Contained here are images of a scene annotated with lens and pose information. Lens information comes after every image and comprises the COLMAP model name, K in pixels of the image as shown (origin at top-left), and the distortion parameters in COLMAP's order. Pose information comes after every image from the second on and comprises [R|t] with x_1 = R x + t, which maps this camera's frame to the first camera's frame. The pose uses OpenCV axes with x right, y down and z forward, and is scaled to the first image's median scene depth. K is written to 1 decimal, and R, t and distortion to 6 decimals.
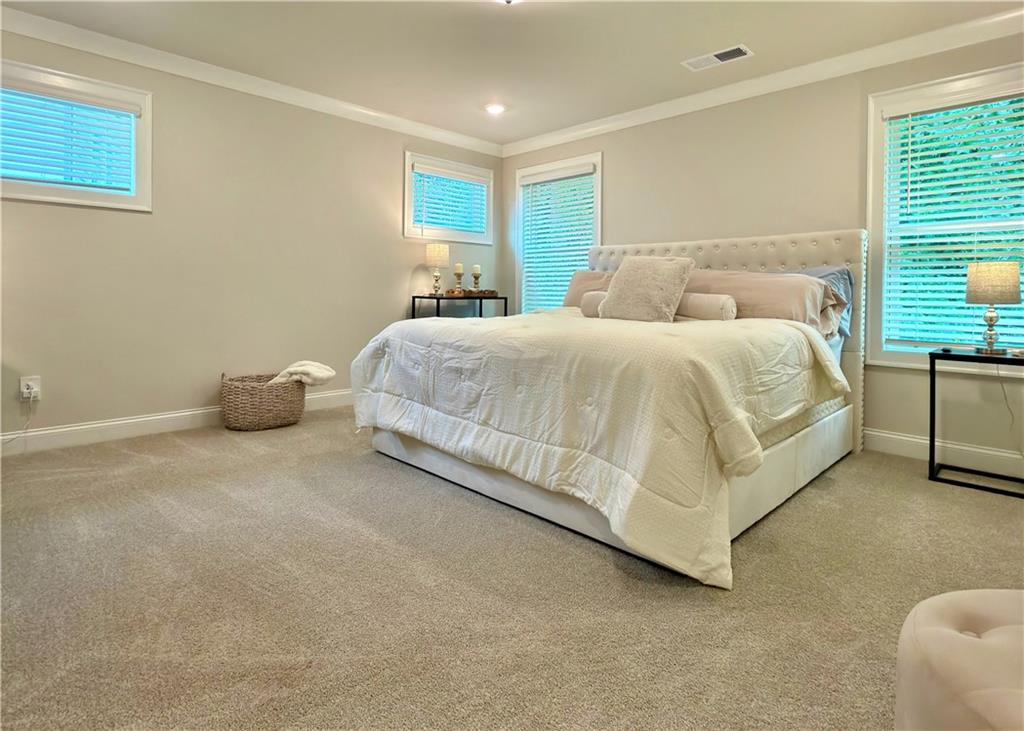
lens RADIAL K [[543.9, 0, 511.4], [0, 543.9, 290.7], [0, 0, 1]] dist [-0.000291, 0.000355]
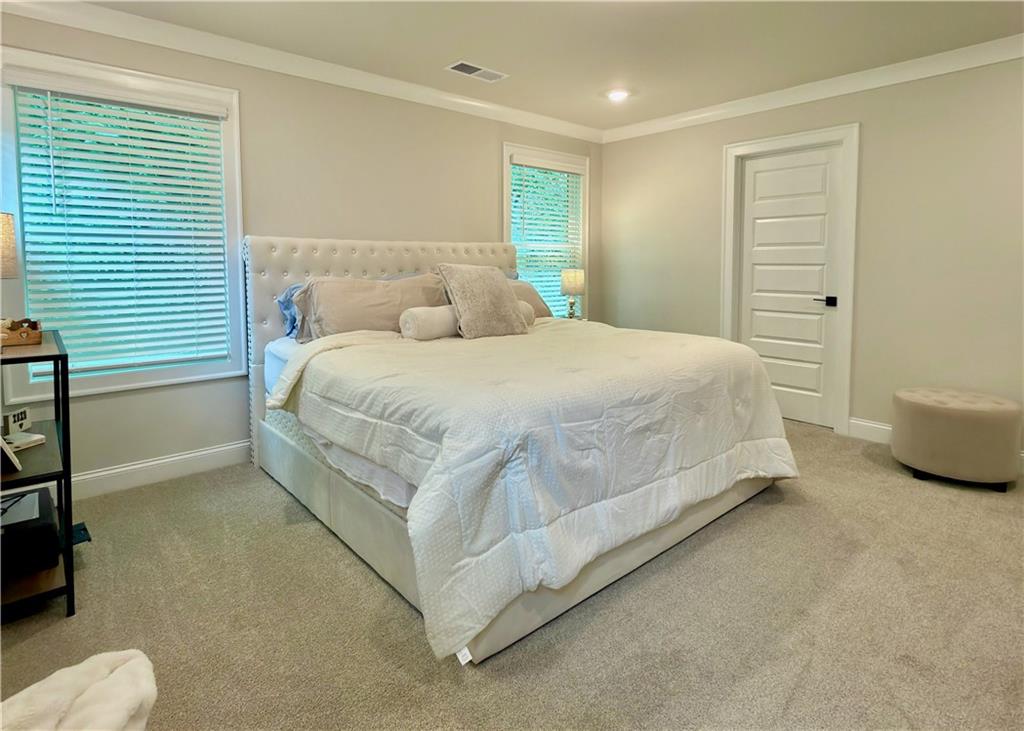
lens RADIAL K [[543.9, 0, 511.4], [0, 543.9, 290.7], [0, 0, 1]] dist [-0.000291, 0.000355]
pose [[0.062612, -0.067444, 0.995756, -0.761096], [-0.003341, 0.997694, 0.067785, -0.093583], [-0.998032, -0.007571, 0.062243, 0.975255]]
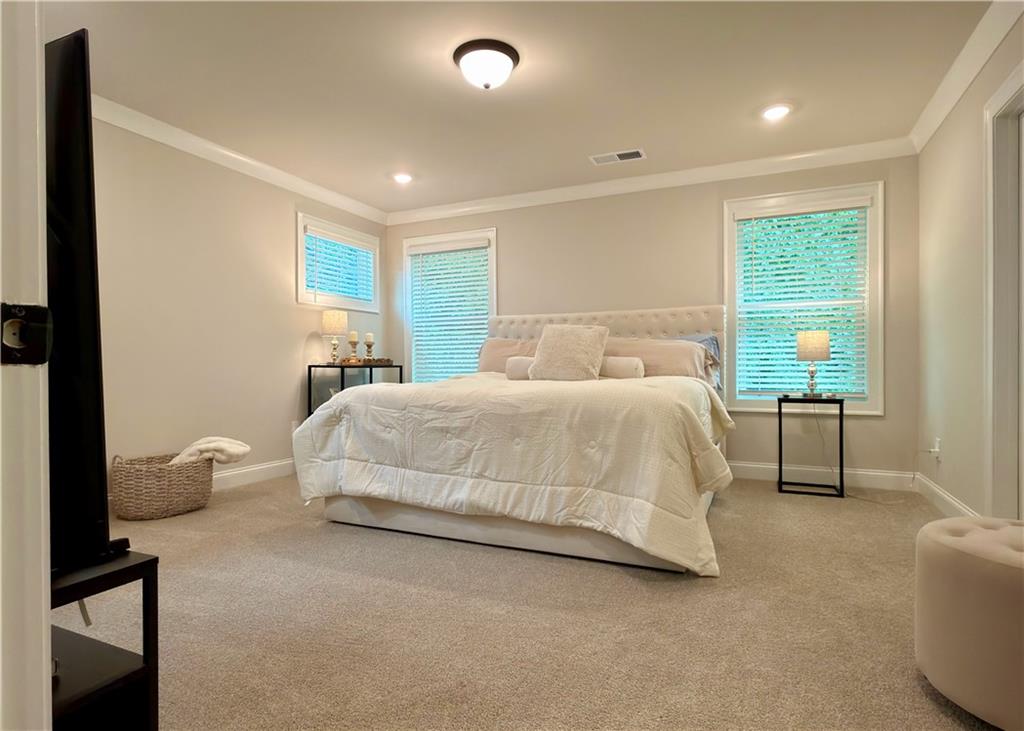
lens RADIAL K [[548.4, 0, 512.0], [0, 548.4, 365.5], [0, 0, 1]] dist [0.000350, 0.000077]
pose [[0.936401, -0.014846, 0.350617, -0.292077], [0.013631, 0.999889, 0.005932, 0.014910], [-0.350666, -0.000775, 0.936500, -0.034870]]
